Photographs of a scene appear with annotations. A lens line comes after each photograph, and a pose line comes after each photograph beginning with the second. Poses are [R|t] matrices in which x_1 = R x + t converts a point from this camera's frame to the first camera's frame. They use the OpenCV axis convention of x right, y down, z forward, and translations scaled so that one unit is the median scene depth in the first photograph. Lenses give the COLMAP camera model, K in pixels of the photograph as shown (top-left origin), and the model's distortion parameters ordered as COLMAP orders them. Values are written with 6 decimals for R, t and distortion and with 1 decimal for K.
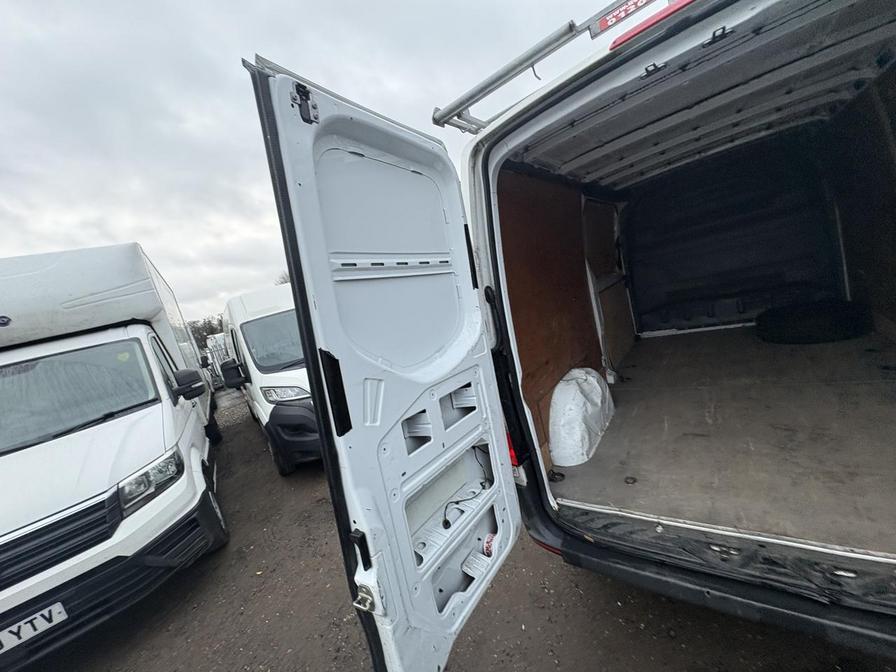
lens RADIAL K [[355.7, 0, 447.7], [0, 355.7, 335.2], [0, 0, 1]] dist [-0.002609, 0.000859]
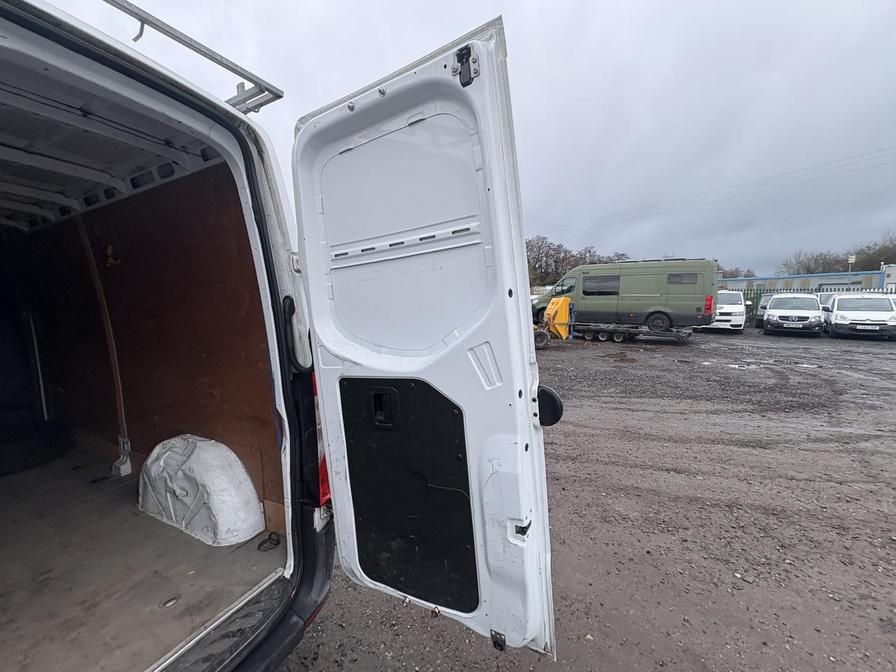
lens RADIAL K [[355.7, 0, 452.2], [0, 355.7, 336.5], [0, 0, 1]] dist [-0.002609, 0.000859]
pose [[-0.143961, 0.165983, 0.975564, 0.026793], [0.180253, 0.973739, -0.139073, 0.015072], [-0.973028, 0.155827, -0.170100, 0.136767]]
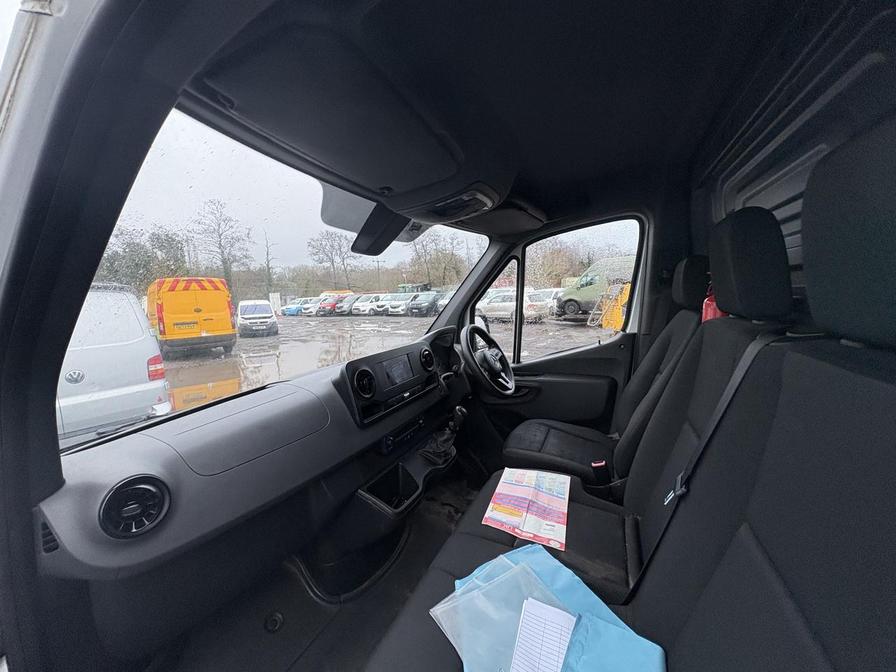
lens RADIAL K [[355.7, 0, 446.4], [0, 355.7, 335.7], [0, 0, 1]] dist [-0.002609, 0.000859]
pose [[-0.183157, 0.165188, 0.969106, 1.196365], [0.228405, 0.965957, -0.121484, -0.693993], [-0.956182, 0.199098, -0.214651, 2.630271]]
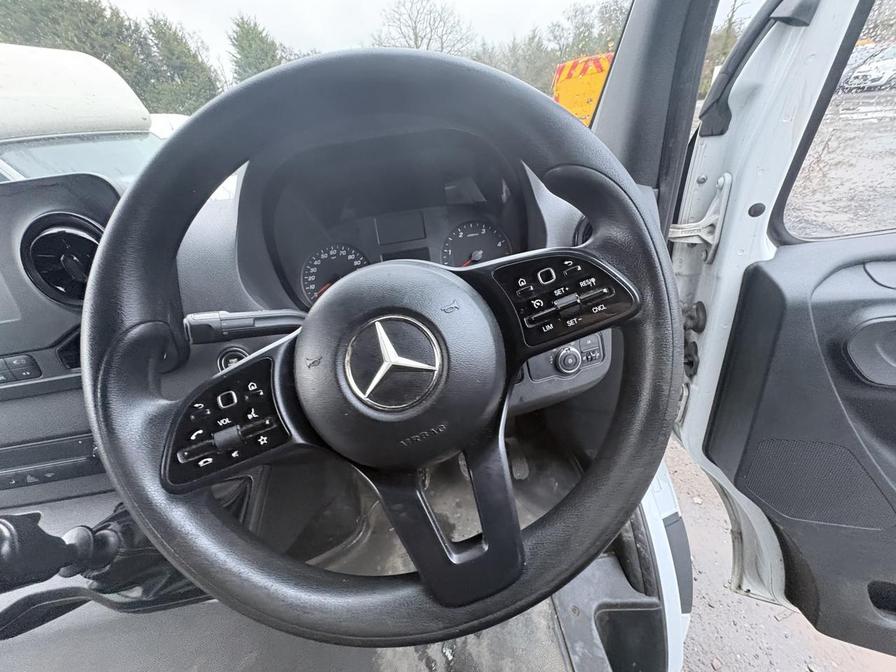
lens RADIAL K [[355.7, 0, 448.6], [0, 355.7, 335.0], [0, 0, 1]] dist [-0.002609, 0.000859]
pose [[0.739363, -0.185382, 0.647283, 2.023184], [0.025888, 0.968466, 0.247798, -0.754563], [-0.672809, -0.166456, 0.720847, 2.222785]]
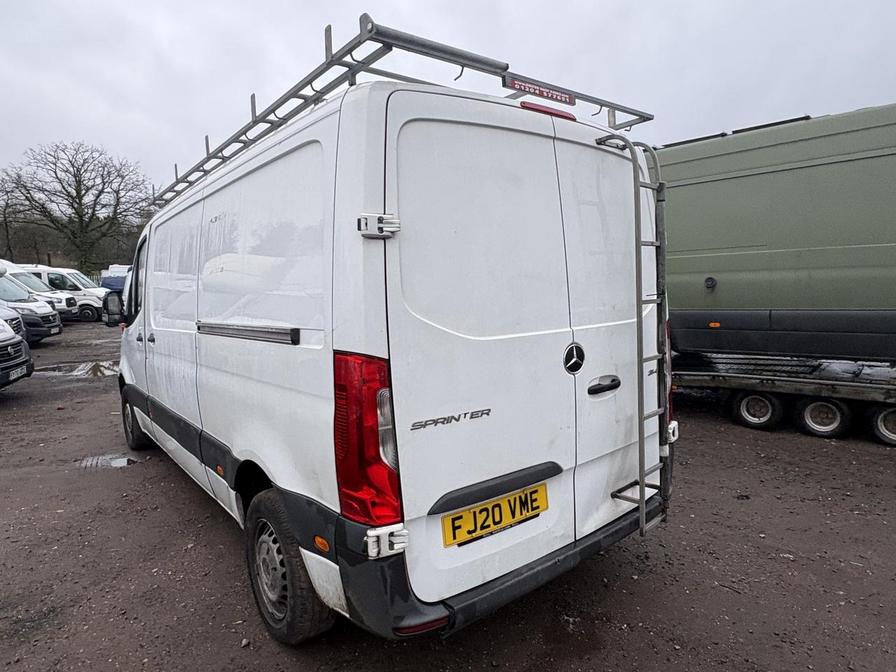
lens RADIAL K [[539.8, 0, 449.1], [0, 539.8, 328.6], [0, 0, 1]] dist [-0.000284, 0.003528]
pose [[0.252459, 0.167965, 0.952918, -0.833053], [0.096335, 0.975562, -0.197479, 0.208599], [-0.962800, 0.141655, 0.230109, 0.582517]]
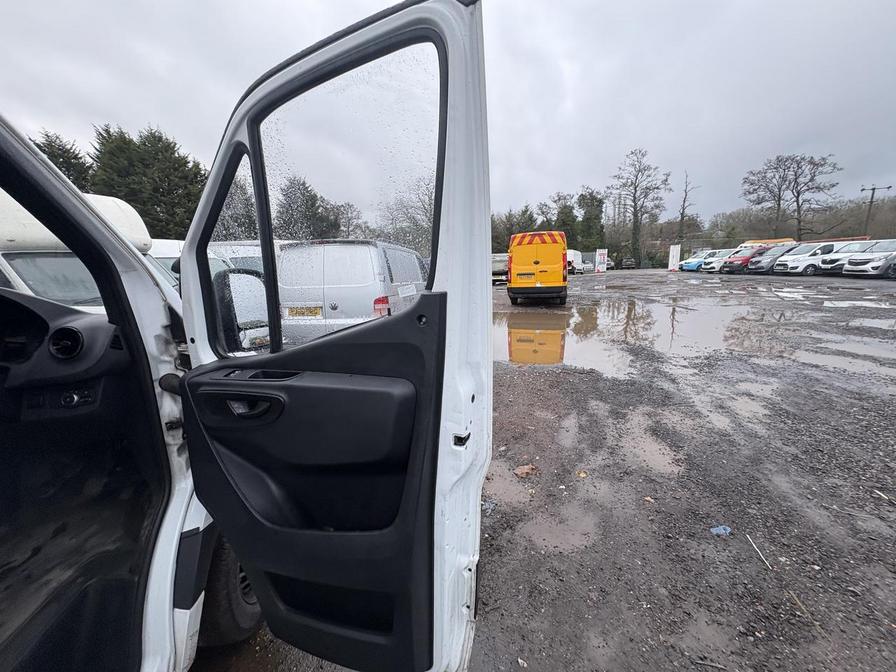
lens RADIAL K [[355.7, 0, 449.2], [0, 355.7, 334.7], [0, 0, 1]] dist [-0.002609, 0.000859]
pose [[0.739347, 0.113882, 0.663624, 2.357595], [-0.071151, 0.993289, -0.091184, -0.758198], [-0.669555, 0.020199, 0.742488, 1.449741]]
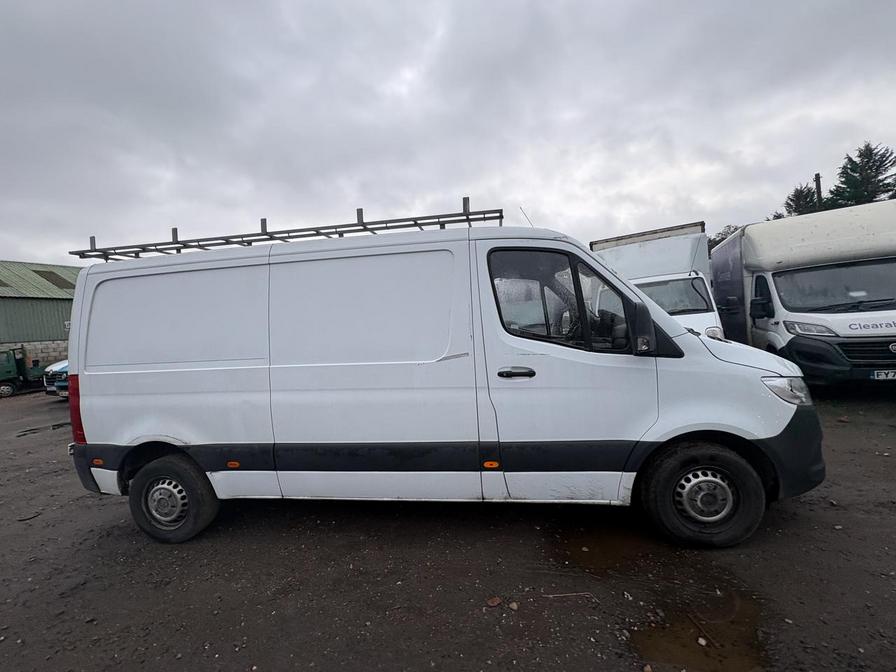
lens RADIAL K [[355.7, 0, 448.7], [0, 355.7, 333.0], [0, 0, 1]] dist [-0.002609, 0.000859]
pose [[0.479019, 0.252196, -0.840796, 3.179008], [-0.166575, 0.966552, 0.195015, -0.928894], [0.861855, 0.046640, 0.505006, 1.015694]]
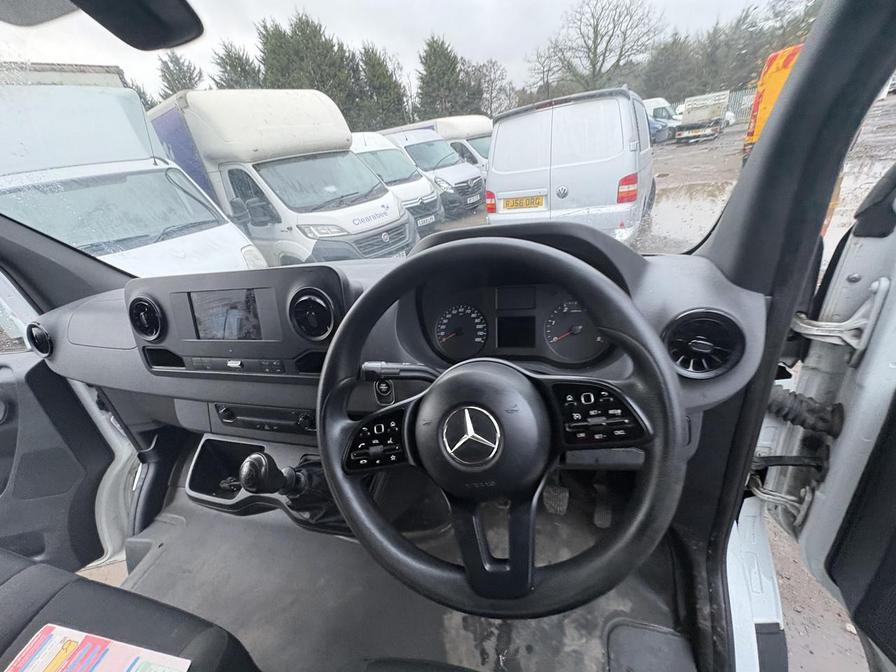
lens RADIAL K [[355.7, 0, 449.9], [0, 355.7, 336.1], [0, 0, 1]] dist [-0.002609, 0.000859]
pose [[0.935258, -0.042218, 0.351440, 2.007777], [-0.049347, 0.967615, 0.247561, -0.818806], [-0.350510, -0.248876, 0.902886, 2.159867]]
